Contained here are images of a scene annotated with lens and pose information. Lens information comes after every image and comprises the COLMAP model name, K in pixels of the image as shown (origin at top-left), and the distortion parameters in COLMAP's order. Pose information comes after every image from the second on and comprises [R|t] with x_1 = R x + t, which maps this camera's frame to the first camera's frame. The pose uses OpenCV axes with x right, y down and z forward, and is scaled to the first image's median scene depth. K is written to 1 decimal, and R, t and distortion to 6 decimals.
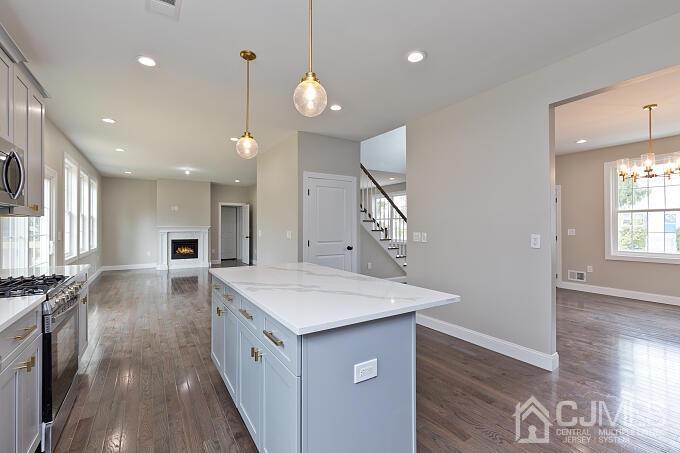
lens RADIAL K [[306.3, 0, 340.3], [0, 306.3, 228.2], [0, 0, 1]] dist [0.011815, -0.002001]
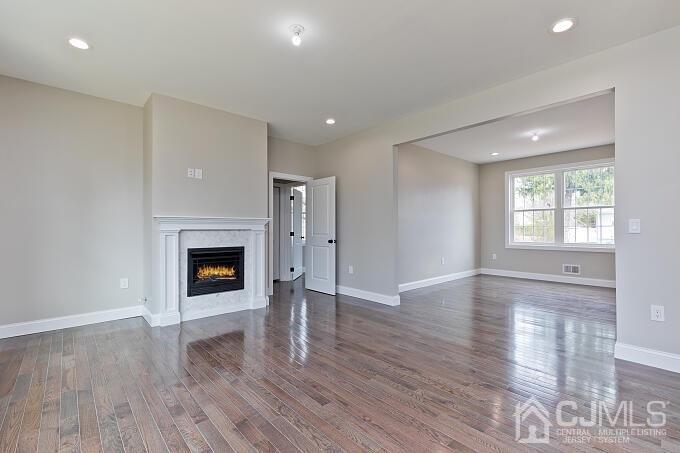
lens RADIAL K [[306.3, 0, 339.1], [0, 306.3, 227.2], [0, 0, 1]] dist [0.011815, -0.002001]
pose [[0.984919, 0.004785, 0.172947, -0.413128], [-0.003779, 0.999974, -0.006141, 0.010346], [-0.172972, 0.005395, 0.984912, 0.549291]]
